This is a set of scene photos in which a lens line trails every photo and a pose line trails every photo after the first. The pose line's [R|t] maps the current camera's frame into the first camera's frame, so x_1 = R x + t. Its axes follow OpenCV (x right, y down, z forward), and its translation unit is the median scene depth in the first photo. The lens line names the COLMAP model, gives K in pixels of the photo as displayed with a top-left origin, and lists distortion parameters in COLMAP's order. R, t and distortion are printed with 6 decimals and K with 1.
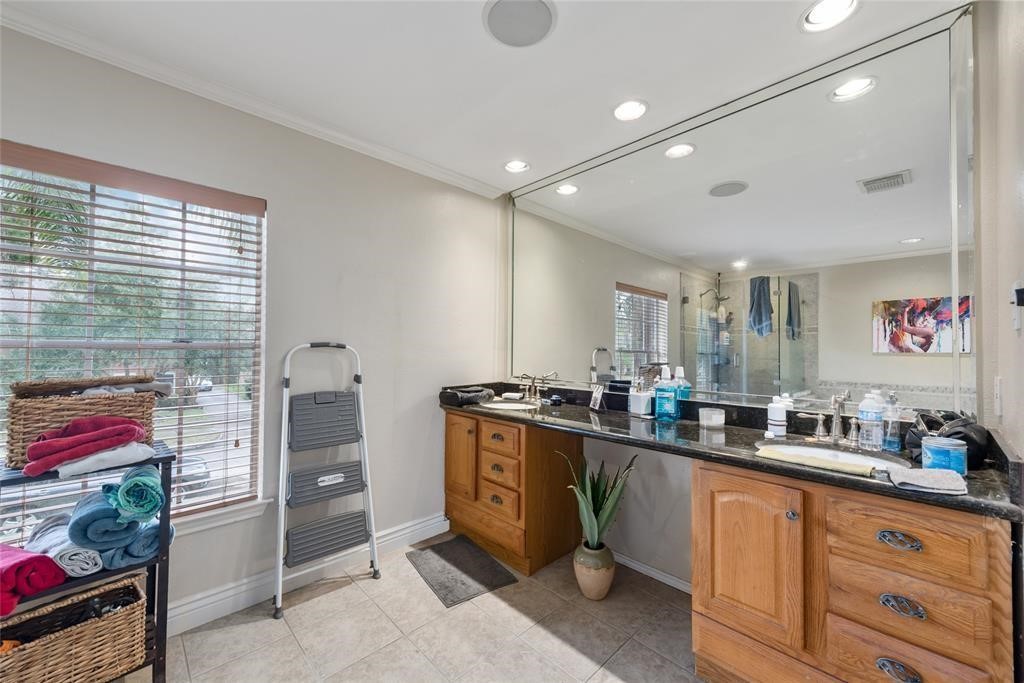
lens RADIAL K [[399.5, 0, 518.2], [0, 399.5, 342.9], [0, 0, 1]] dist [0.001979, 0.000246]
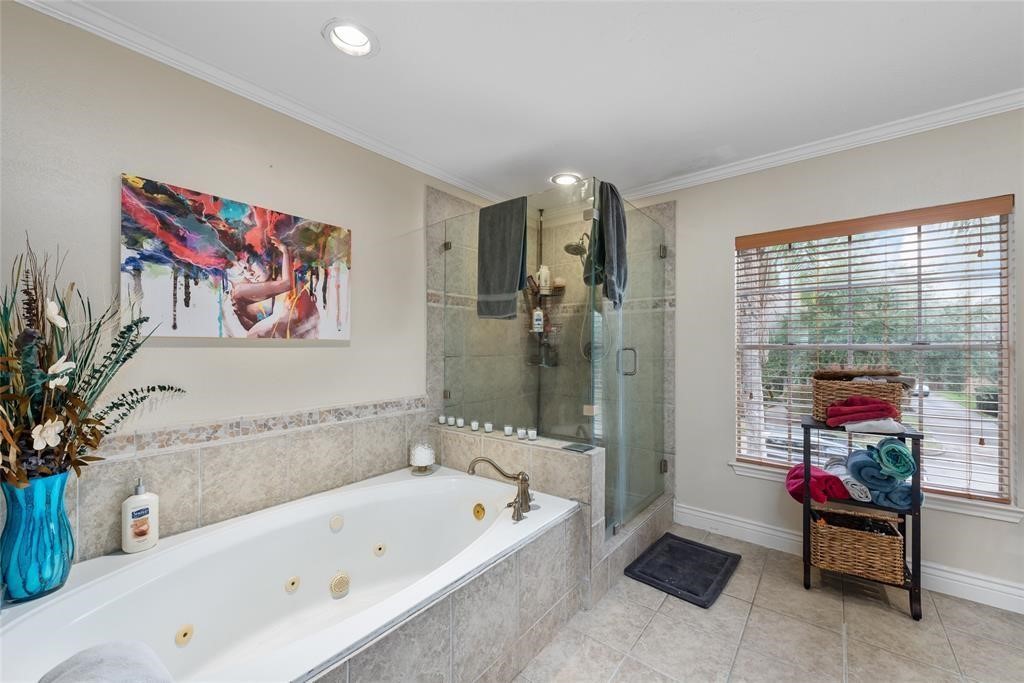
lens RADIAL K [[399.5, 0, 517.7], [0, 399.5, 345.4], [0, 0, 1]] dist [0.001979, 0.000246]
pose [[0.120757, -0.014692, -0.992573, 0.249353], [0.017166, 0.999772, -0.012710, -0.006086], [0.992534, -0.015503, 0.120982, -0.426562]]
